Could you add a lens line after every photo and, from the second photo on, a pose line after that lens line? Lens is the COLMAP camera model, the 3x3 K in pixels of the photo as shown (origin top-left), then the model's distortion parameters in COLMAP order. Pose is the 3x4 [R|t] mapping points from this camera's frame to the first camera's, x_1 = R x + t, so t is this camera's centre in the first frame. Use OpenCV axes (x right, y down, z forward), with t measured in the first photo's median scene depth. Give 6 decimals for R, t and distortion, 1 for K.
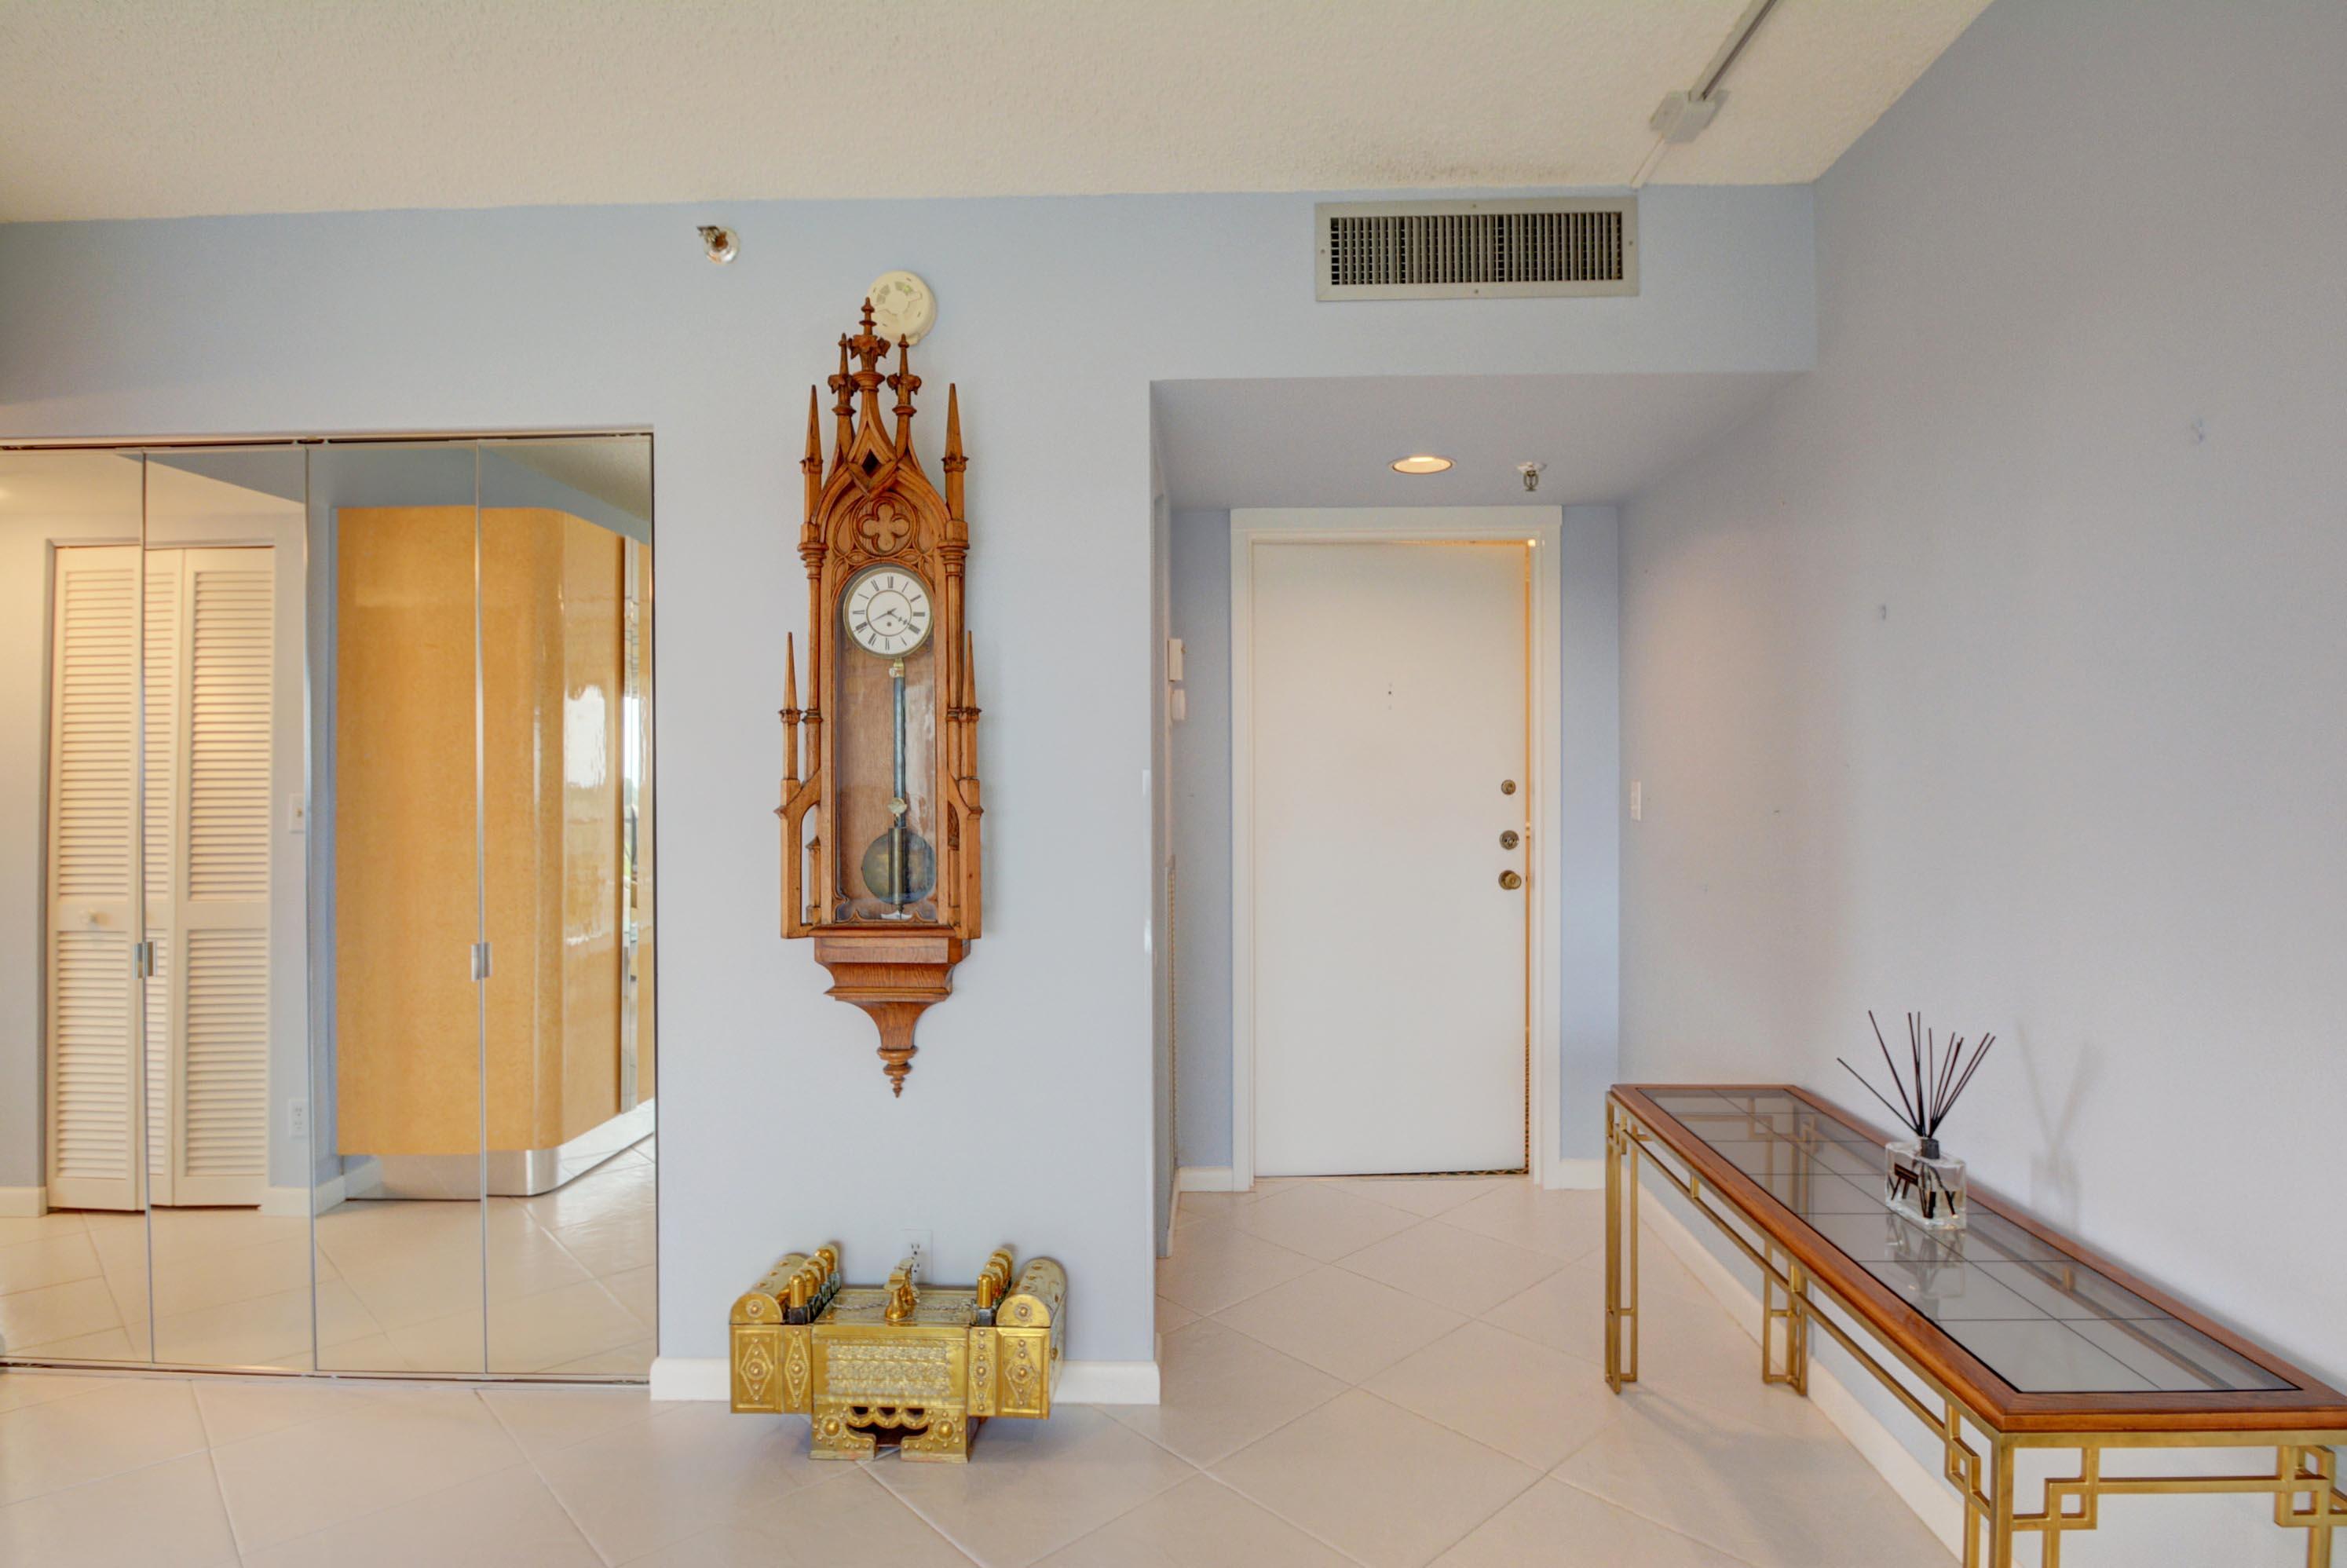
lens RADIAL K [[1232.2, 0, 1195.0], [0, 1232.2, 777.3], [0, 0, 1]] dist [-0.017604, -0.005287]
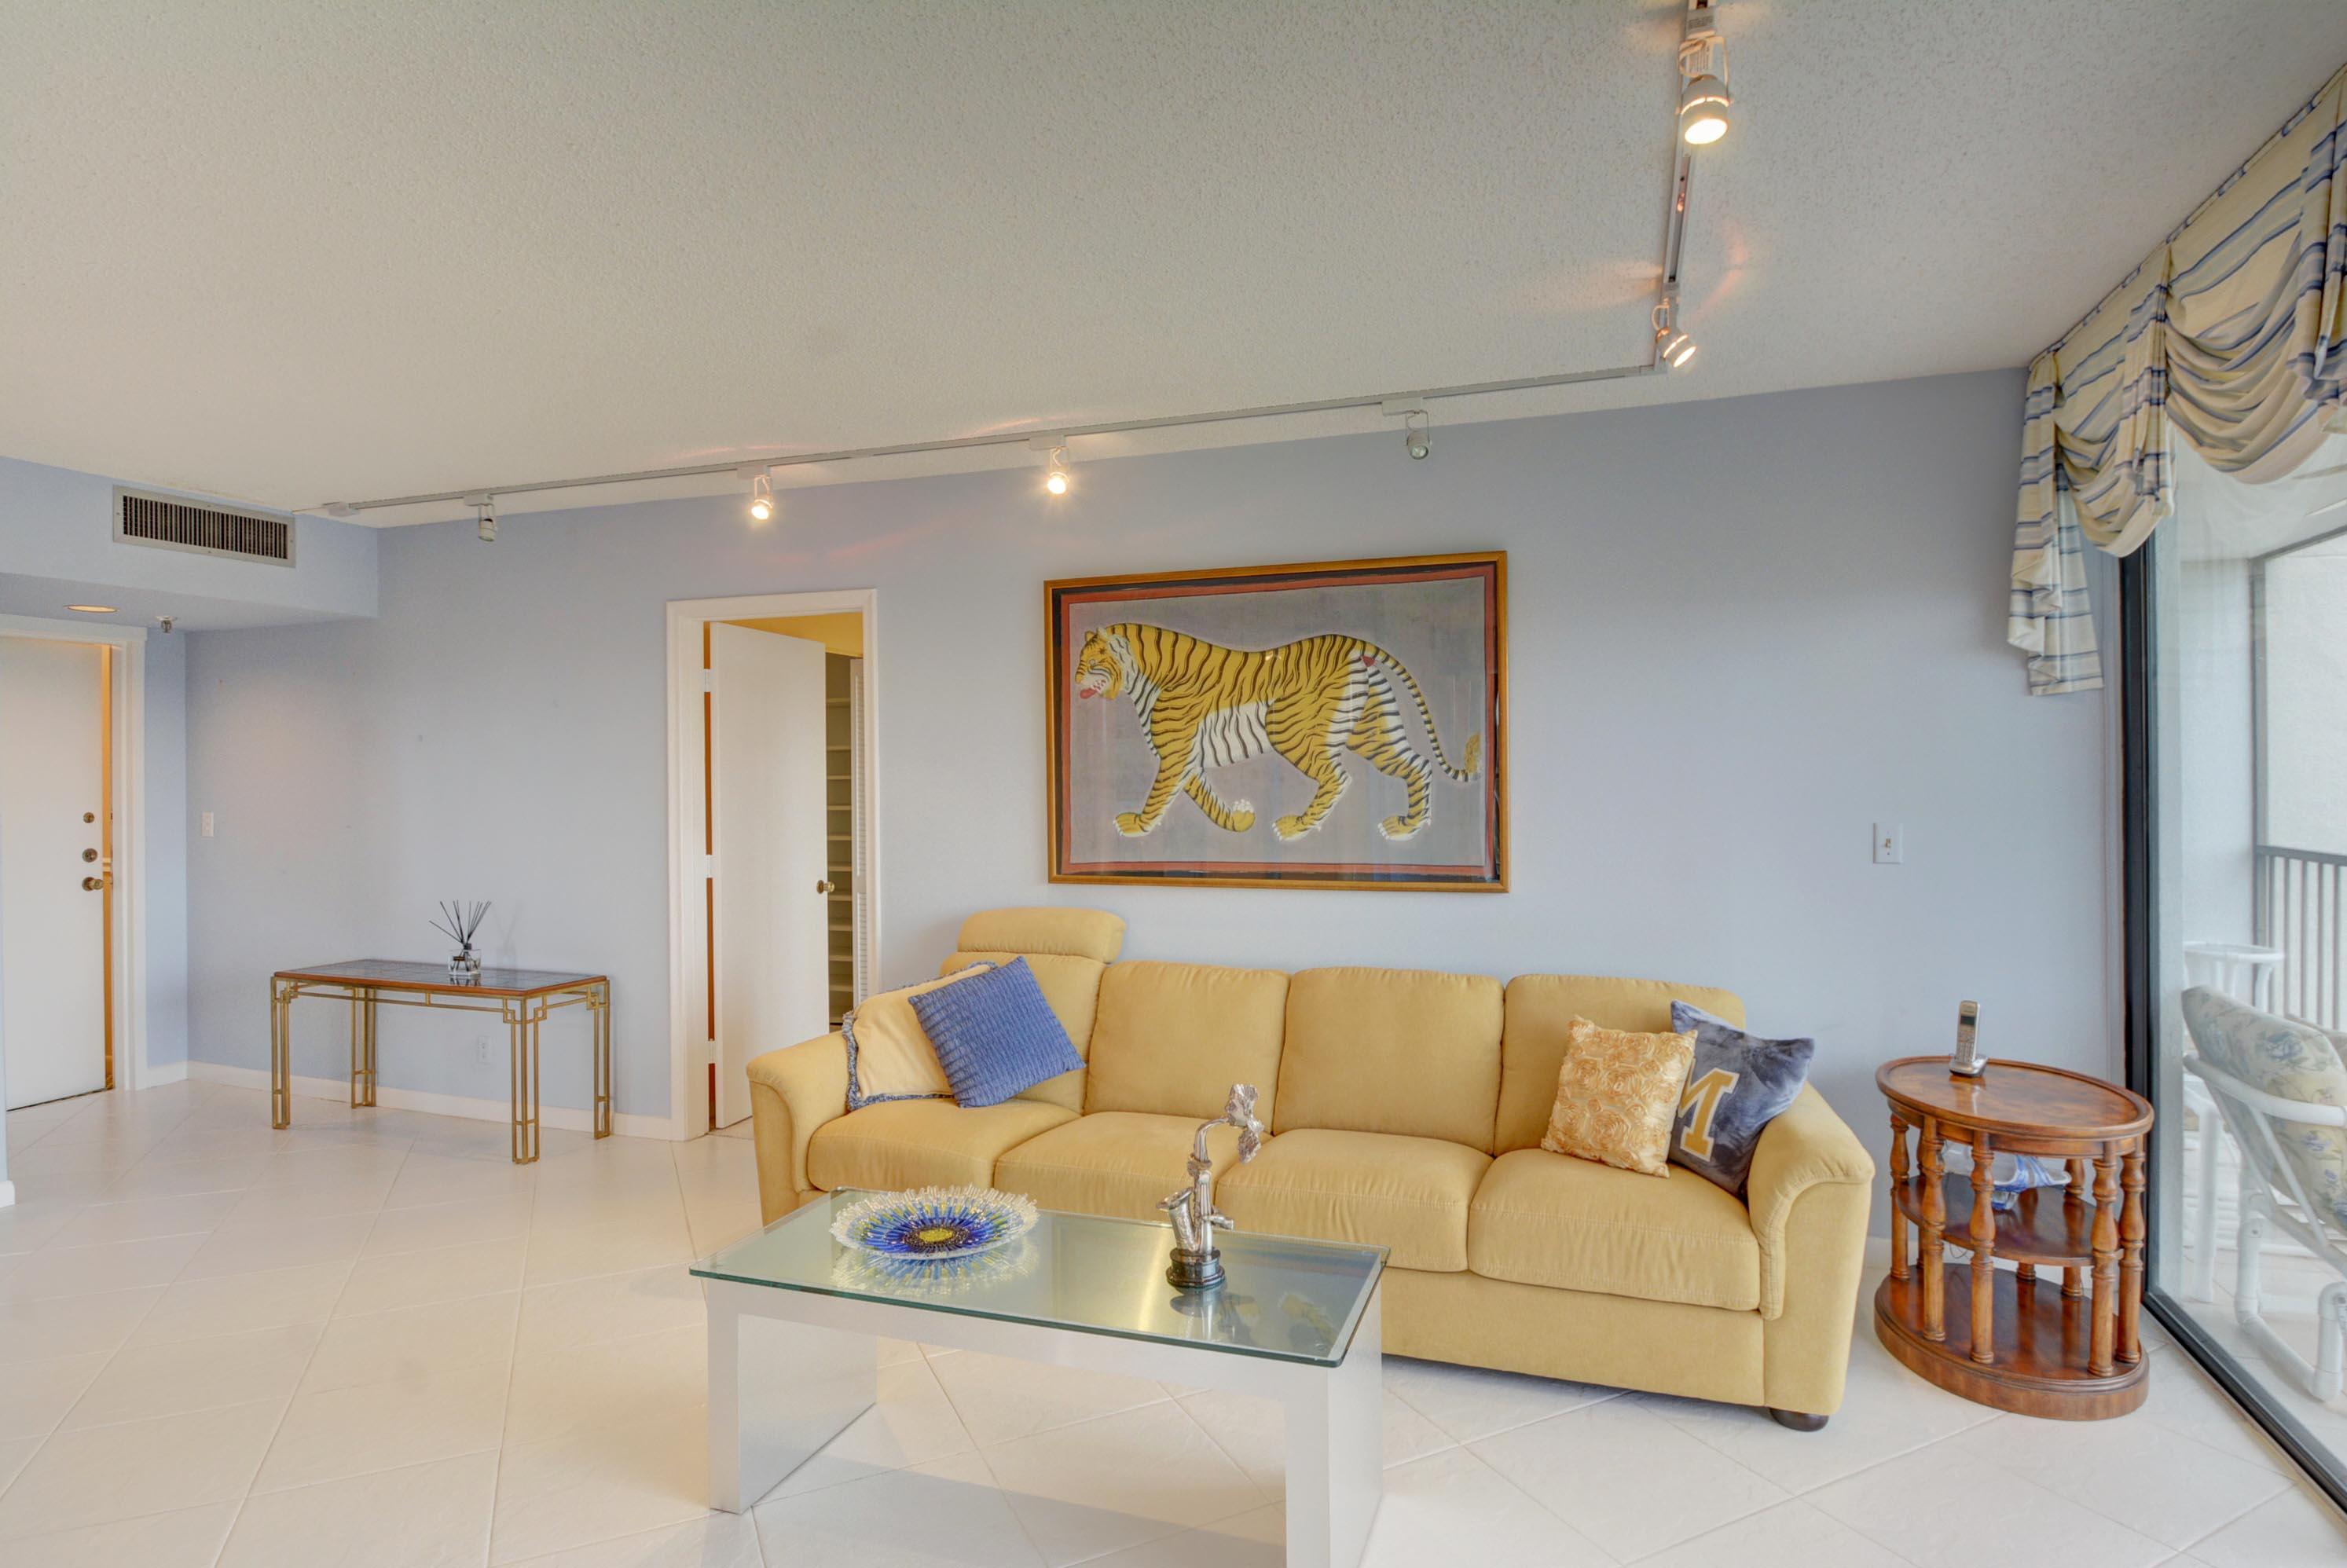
lens RADIAL K [[1232.1, 0, 1195.0], [0, 1232.1, 777.3], [0, 0, 1]] dist [-0.017604, -0.005287]
pose [[0.297561, 0.003181, 0.954698, -1.103409], [0.005709, 0.999971, -0.005111, -0.038173], [-0.954686, 0.006971, 0.297534, -0.988627]]
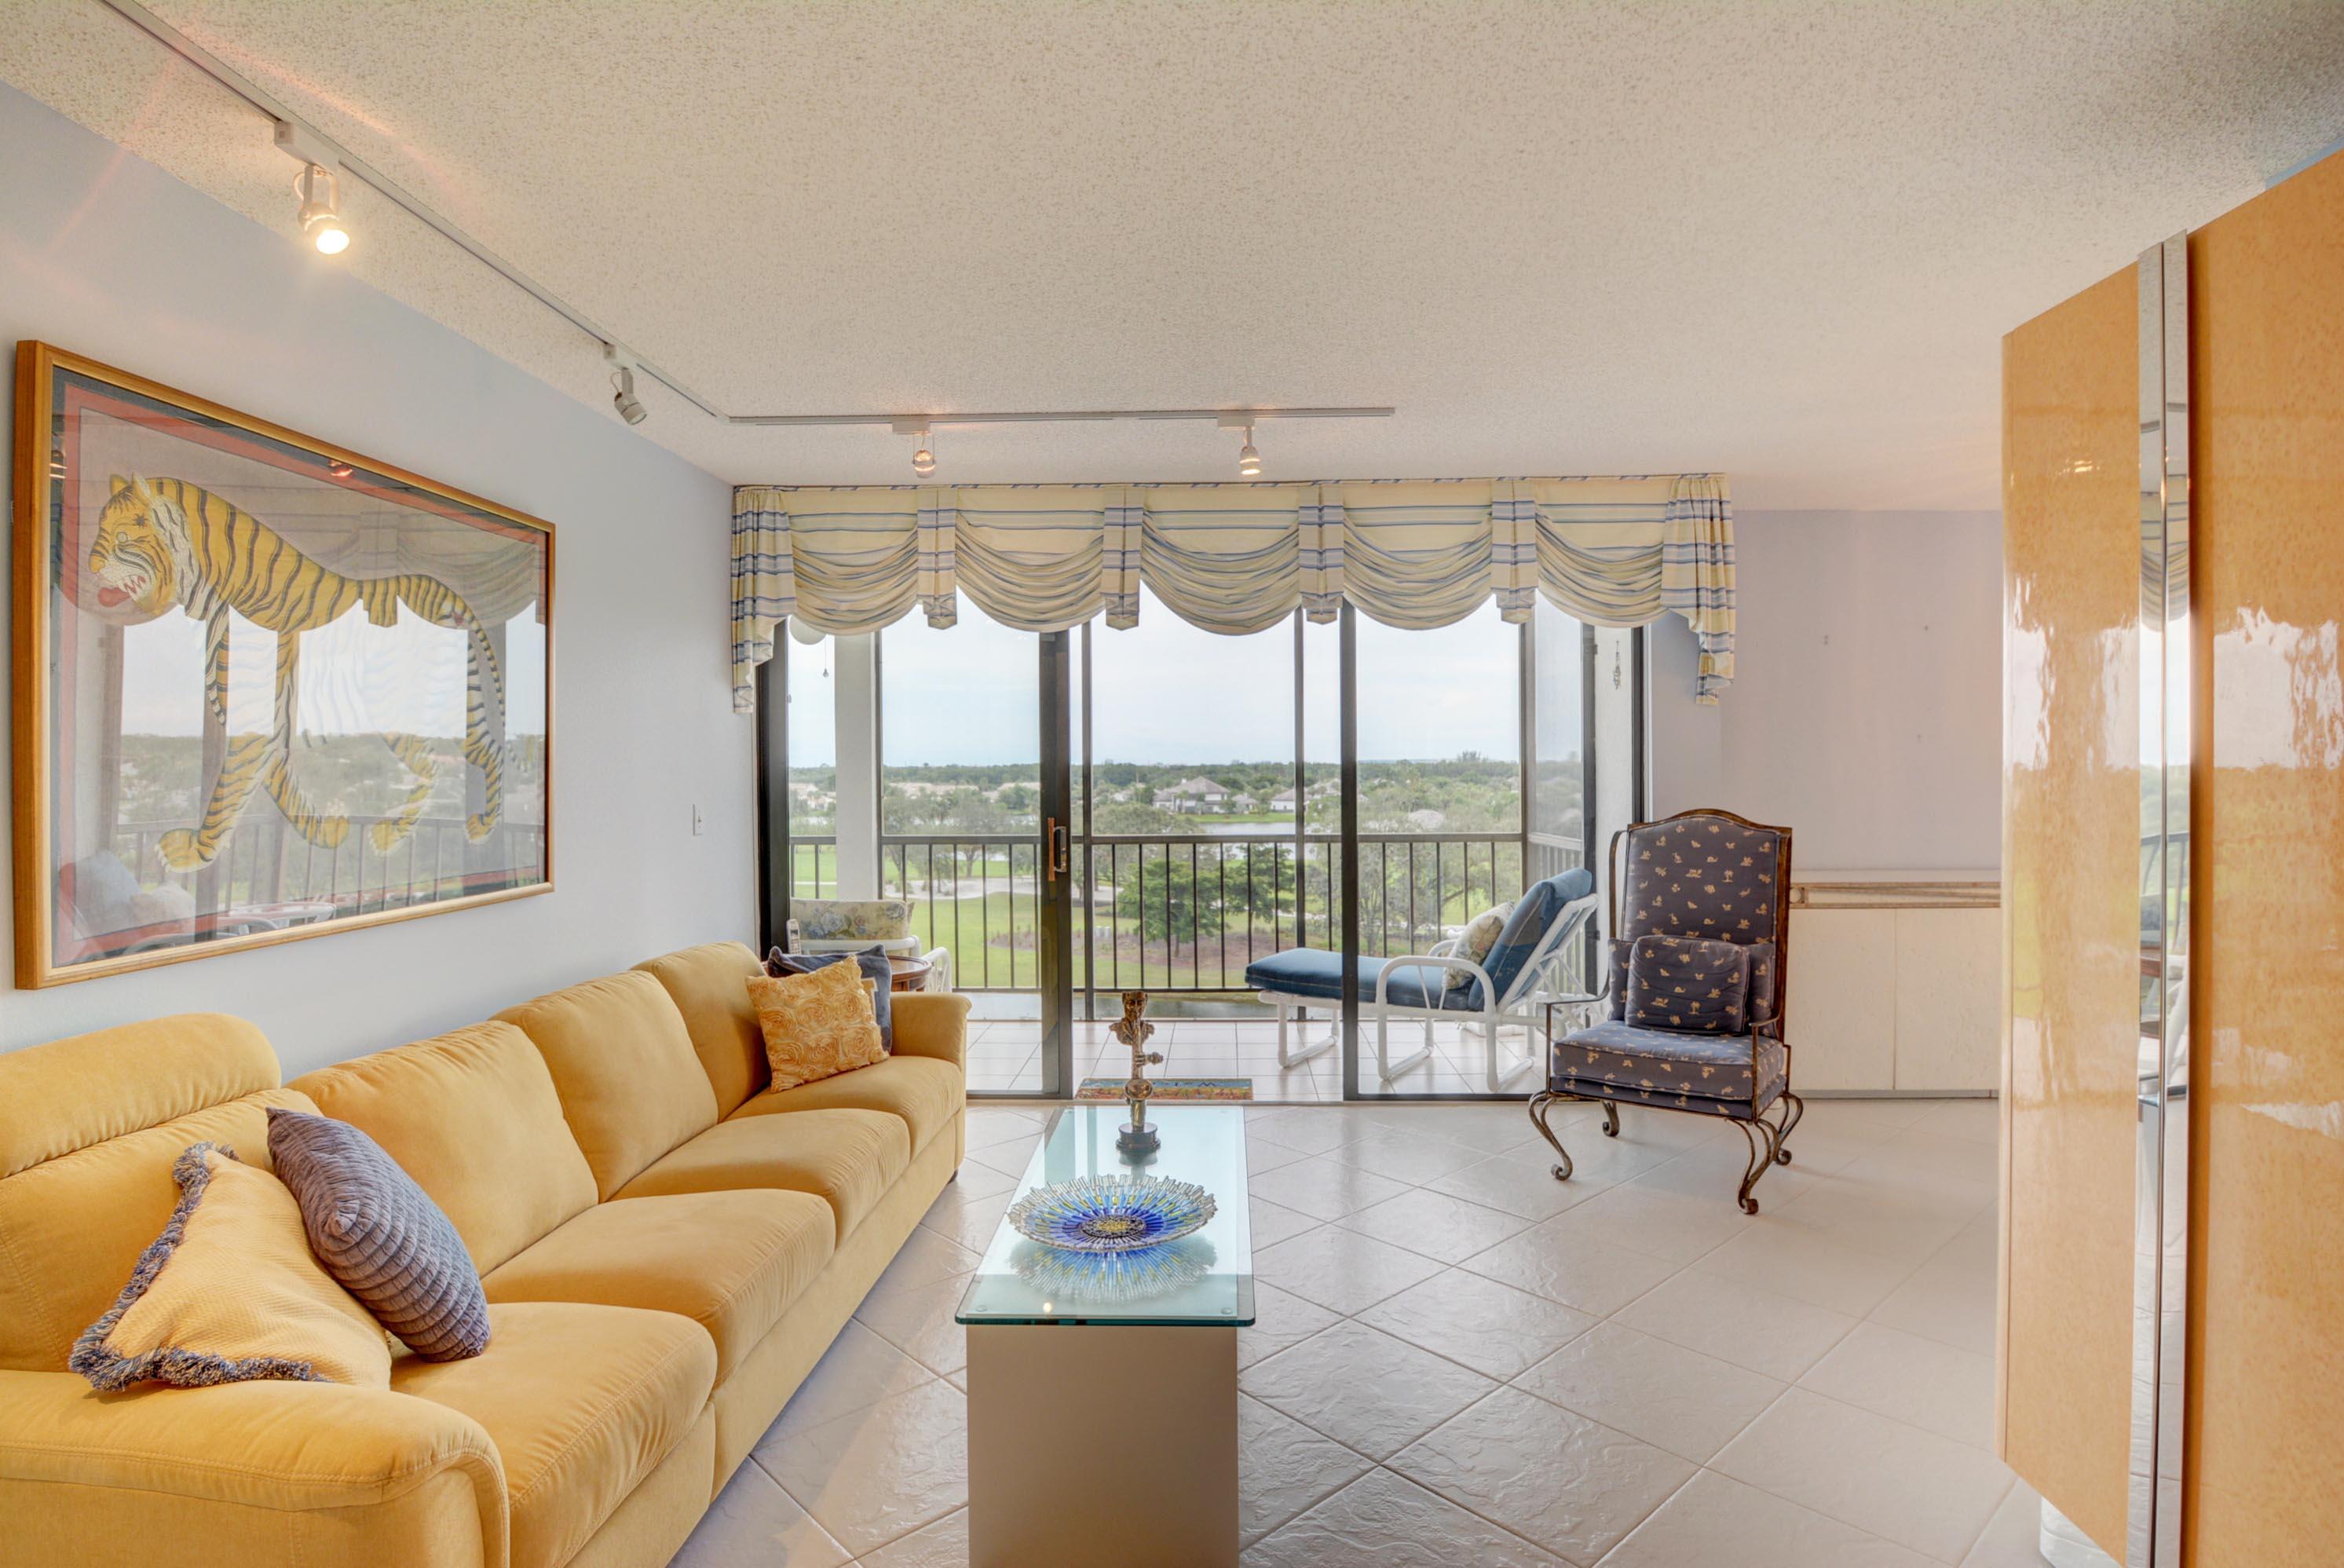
lens RADIAL K [[1230.6, 0, 1193.4], [0, 1230.6, 777.3], [0, 0, 1]] dist [-0.017604, -0.005287]
pose [[-0.999942, 0.007481, 0.007763, -0.280351], [0.007555, 0.999926, 0.009508, -0.040127], [-0.007692, 0.009566, -0.999925, 0.502502]]
